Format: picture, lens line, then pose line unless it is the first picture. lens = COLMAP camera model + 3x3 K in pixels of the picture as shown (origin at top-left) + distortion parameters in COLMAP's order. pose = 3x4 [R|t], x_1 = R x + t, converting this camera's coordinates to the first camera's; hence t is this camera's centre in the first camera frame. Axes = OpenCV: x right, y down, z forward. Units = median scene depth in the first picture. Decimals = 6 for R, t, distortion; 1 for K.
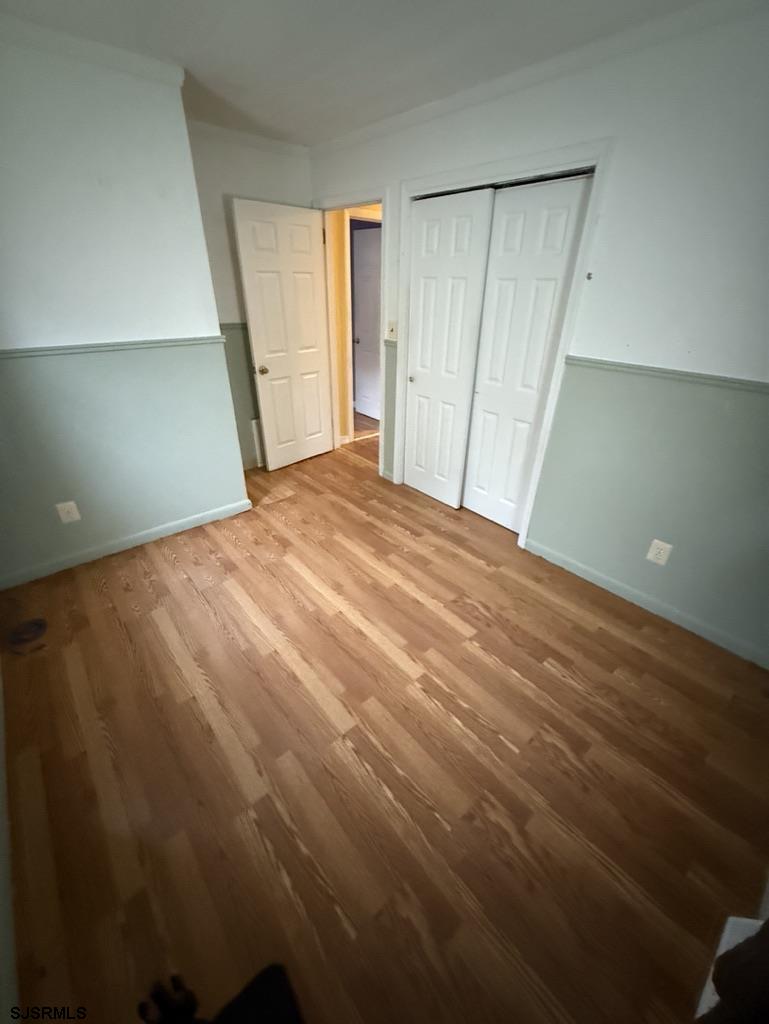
lens RADIAL K [[410.1, 0, 386.1], [0, 410.1, 512.1], [0, 0, 1]] dist [0.000105, 0.000090]
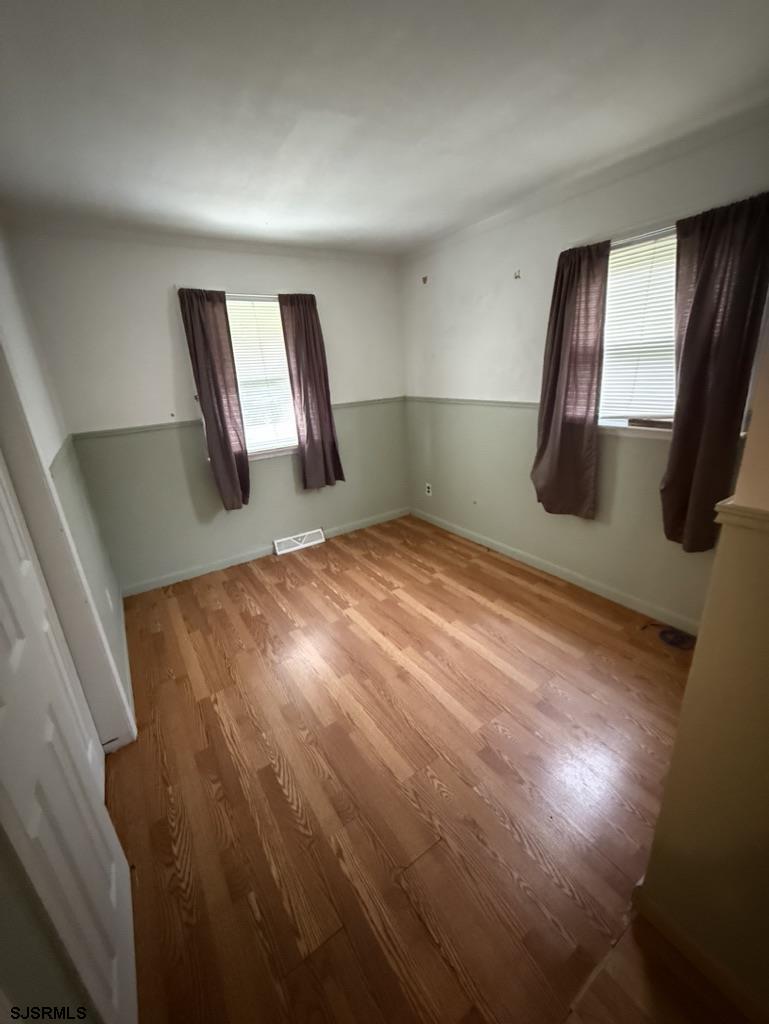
lens RADIAL K [[410.1, 0, 384.7], [0, 410.1, 508.1], [0, 0, 1]] dist [0.000105, 0.000090]
pose [[-0.990758, -0.005508, 0.135531, -0.214255], [0.098377, 0.658720, 0.745929, -0.798261], [-0.093386, 0.752368, -0.652090, 1.426437]]
